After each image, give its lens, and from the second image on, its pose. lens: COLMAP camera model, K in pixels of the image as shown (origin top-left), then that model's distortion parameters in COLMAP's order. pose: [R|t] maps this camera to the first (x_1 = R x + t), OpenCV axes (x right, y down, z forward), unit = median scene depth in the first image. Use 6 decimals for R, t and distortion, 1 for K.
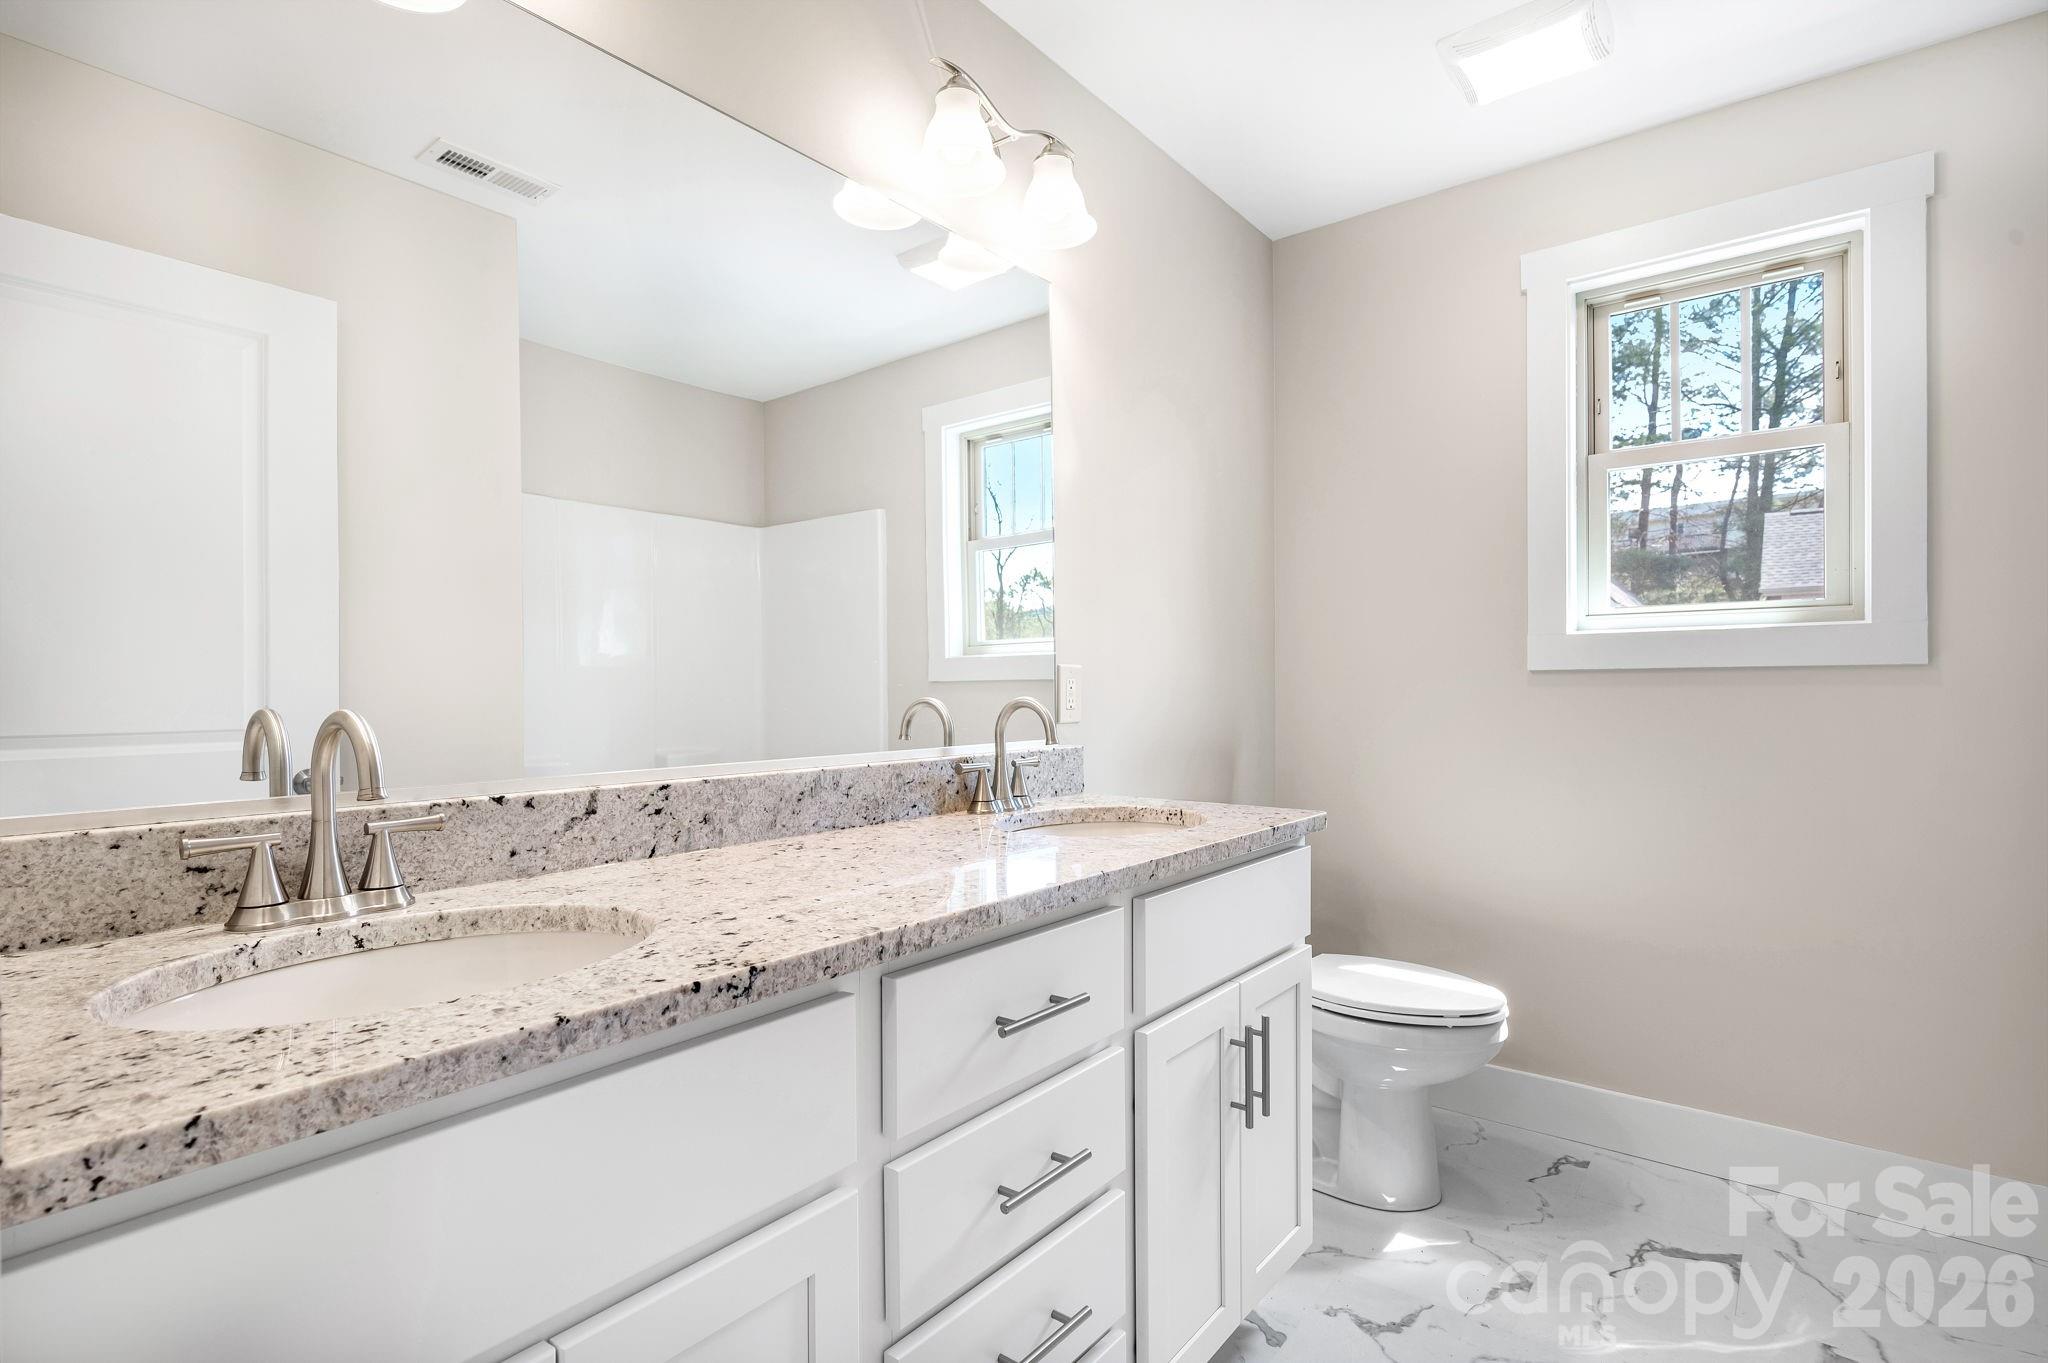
lens RADIAL K [[982.6, 0, 1017.9], [0, 982.6, 684.8], [0, 0, 1]] dist [0.013622, 0.000438]
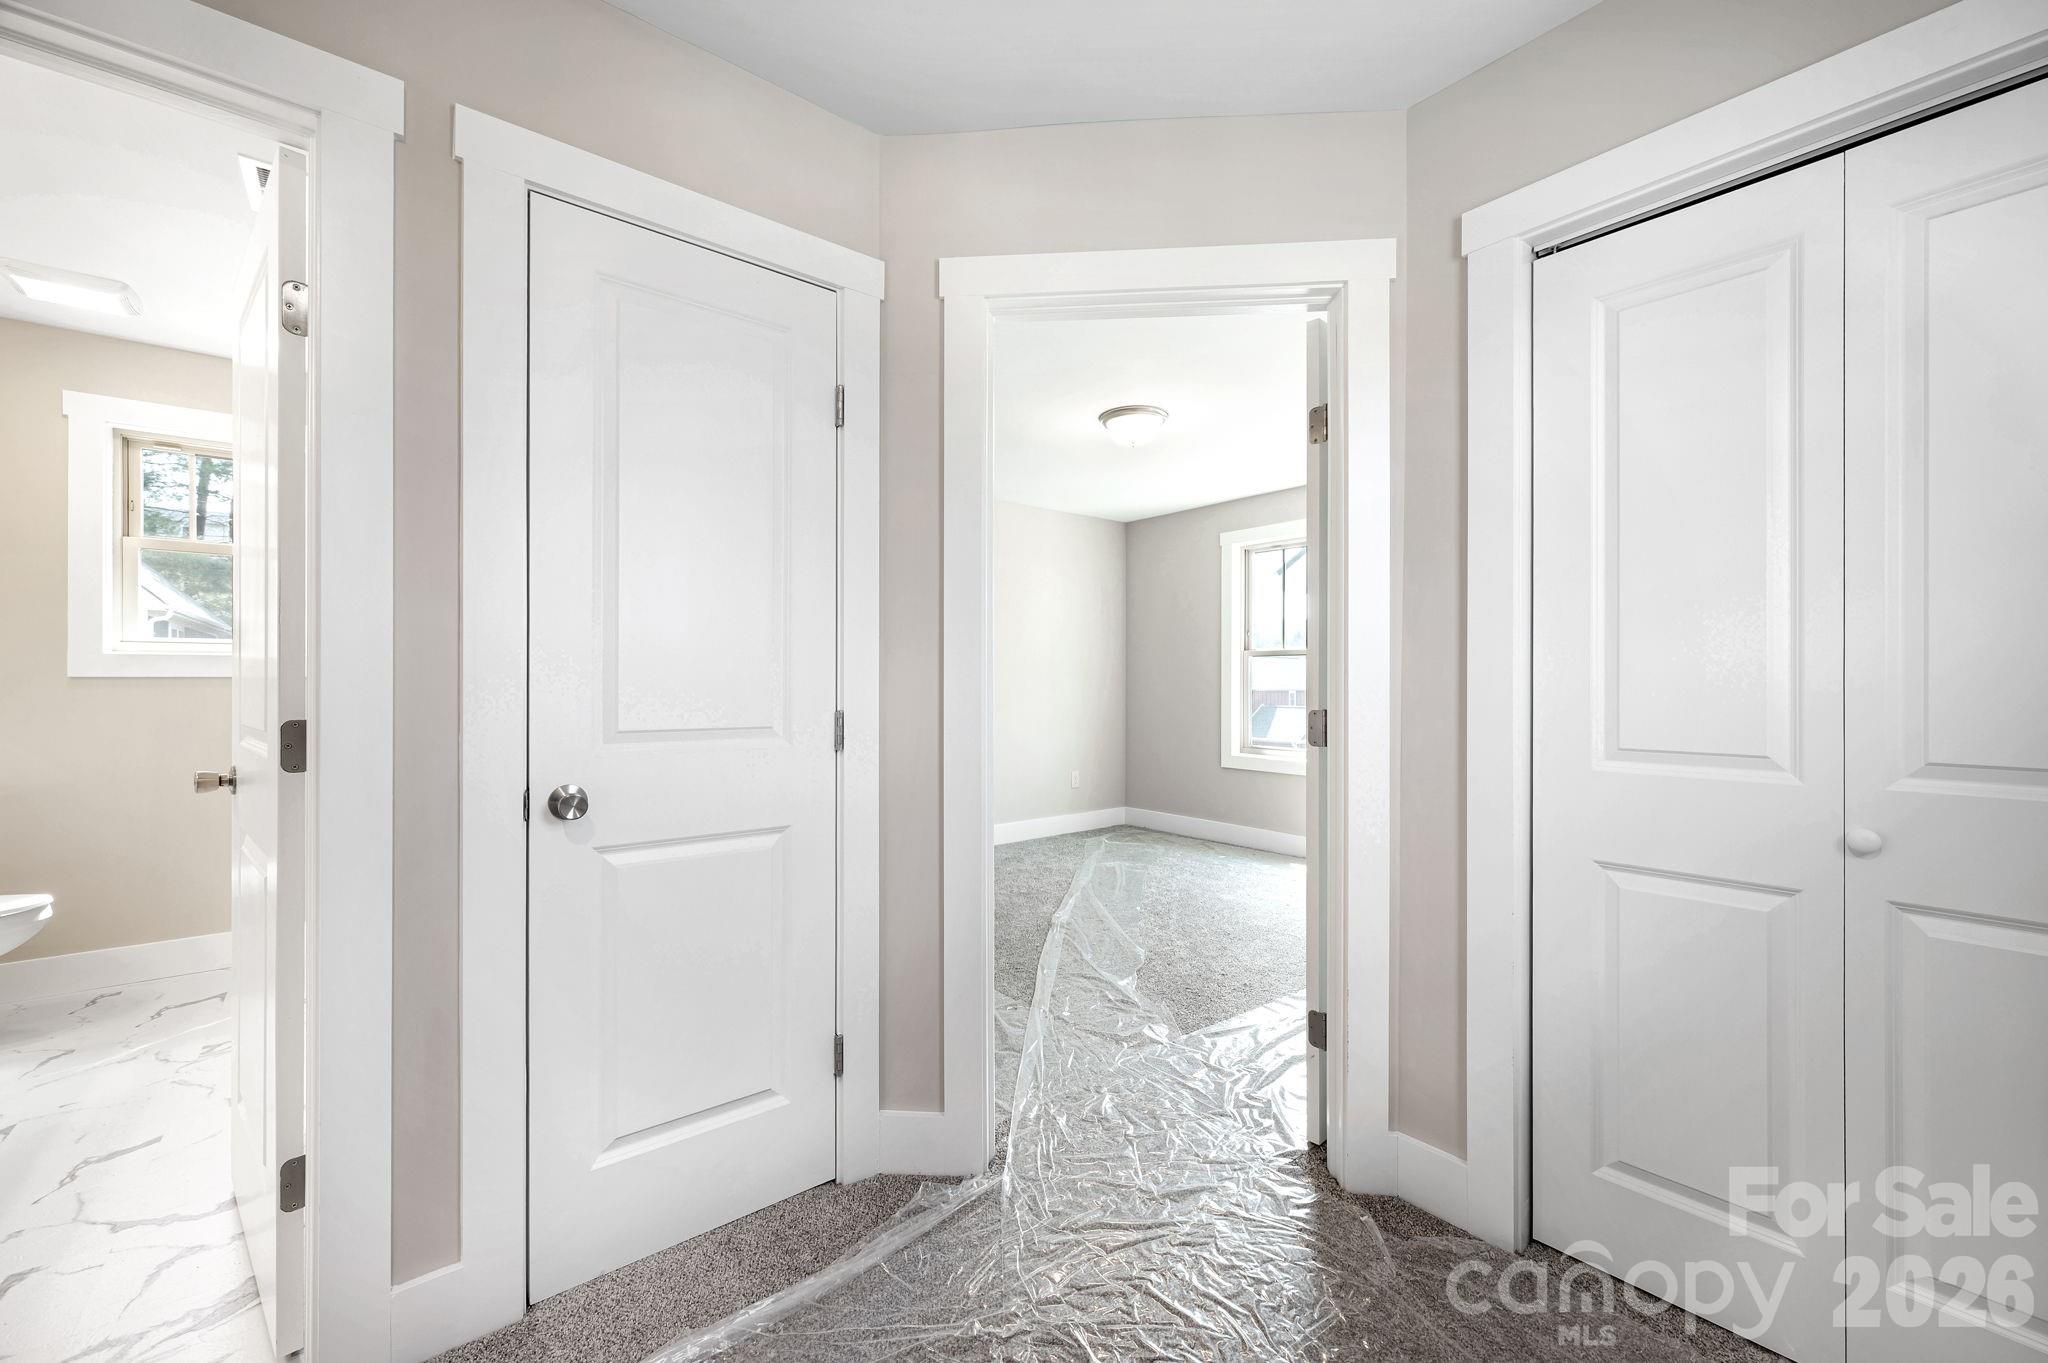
lens RADIAL K [[805.7, 0, 1027.7], [0, 805.7, 684.2], [0, 0, 1]] dist [0.000843, 0.000055]
pose [[0.207969, 0.000696, 0.978135, -0.344867], [-0.004470, 0.999990, 0.000239, -0.012486], [-0.978125, -0.004422, 0.207970, -0.615647]]
